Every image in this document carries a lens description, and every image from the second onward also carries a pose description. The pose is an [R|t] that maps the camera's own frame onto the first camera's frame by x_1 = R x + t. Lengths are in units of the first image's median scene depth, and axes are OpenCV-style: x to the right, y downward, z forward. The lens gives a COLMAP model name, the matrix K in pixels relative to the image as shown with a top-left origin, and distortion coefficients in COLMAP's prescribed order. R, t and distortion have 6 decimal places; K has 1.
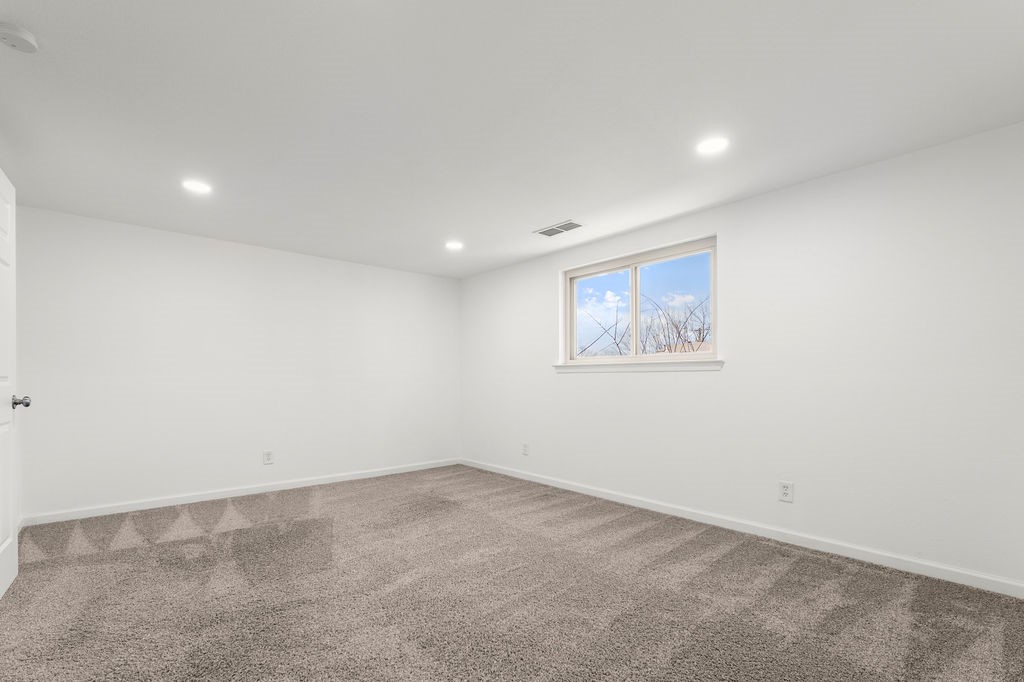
lens RADIAL K [[439.5, 0, 510.9], [0, 439.5, 375.7], [0, 0, 1]] dist [0.003847, 0.001492]
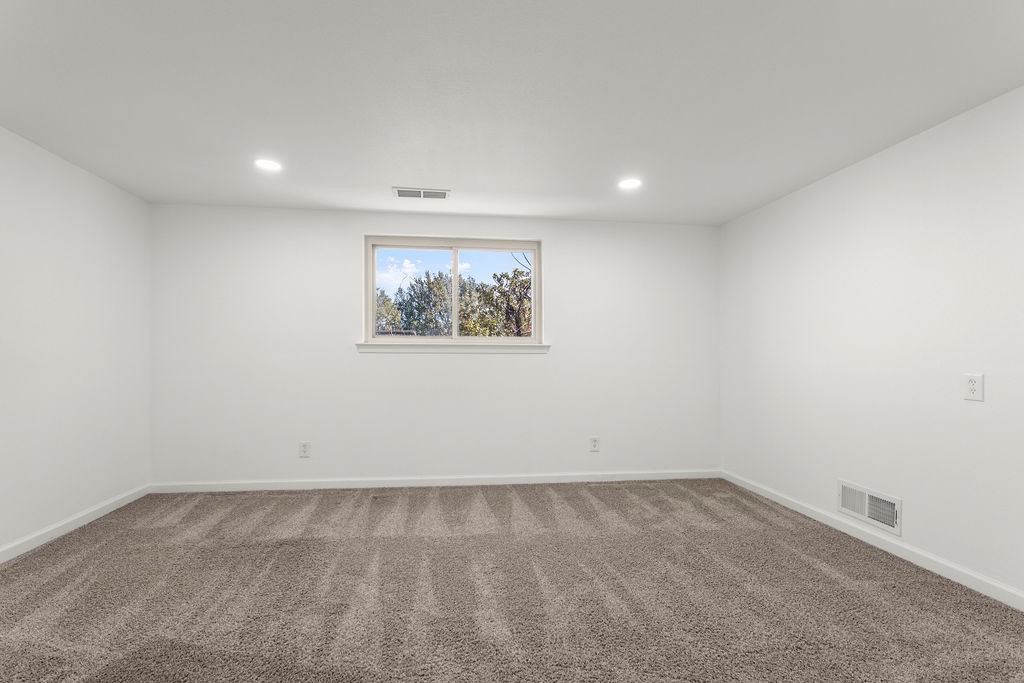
lens RADIAL K [[439.5, 0, 511.2], [0, 439.5, 343.0], [0, 0, 1]] dist [0.003847, 0.001492]
pose [[0.589713, 0.035532, 0.806831, -0.536206], [-0.010631, 0.999287, -0.036237, 0.003782], [-0.807543, 0.012792, 0.589670, 0.346157]]
